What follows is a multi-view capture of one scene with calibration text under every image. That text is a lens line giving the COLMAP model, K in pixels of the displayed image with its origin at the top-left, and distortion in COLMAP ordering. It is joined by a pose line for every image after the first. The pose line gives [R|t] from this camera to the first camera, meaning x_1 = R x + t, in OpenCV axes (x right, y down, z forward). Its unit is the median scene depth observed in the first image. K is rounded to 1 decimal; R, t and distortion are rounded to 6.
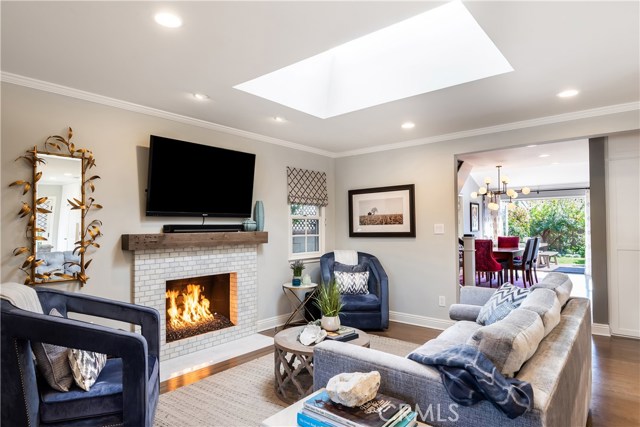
lens RADIAL K [[380.2, 0, 319.4], [0, 380.2, 220.9], [0, 0, 1]] dist [0.000061, -0.002030]
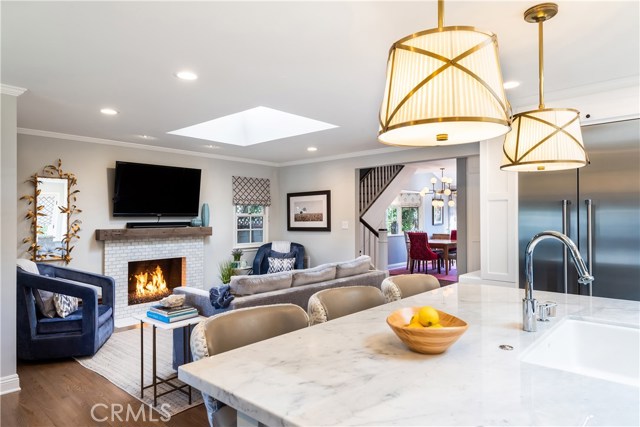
lens RADIAL K [[401.7, 0, 333.1], [0, 401.7, 212.9], [0, 0, 1]] dist [0.005736, -0.002739]
pose [[0.999817, 0.004317, -0.018628, 0.402760], [-0.004212, 0.999975, 0.005672, -0.038947], [0.018652, -0.005593, 0.999810, -0.507723]]
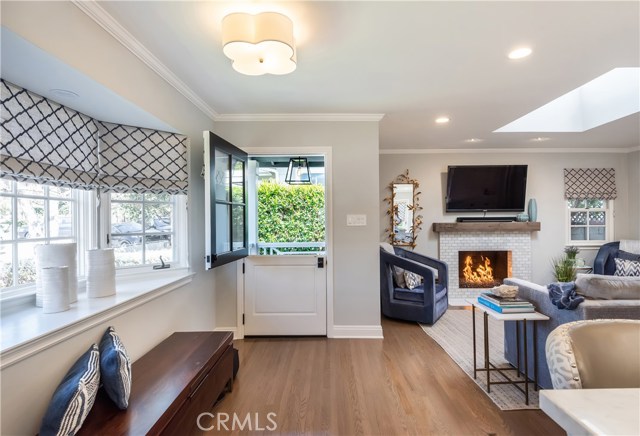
lens RADIAL K [[324.6, 0, 320.0], [0, 324.6, 218.0], [0, 0, 1]] dist [0.024148, -0.021886]
pose [[0.632758, -0.001520, -0.774348, 0.330610], [0.015204, 0.999830, 0.010461, -0.011740], [0.774200, -0.018393, 0.632674, -0.388423]]
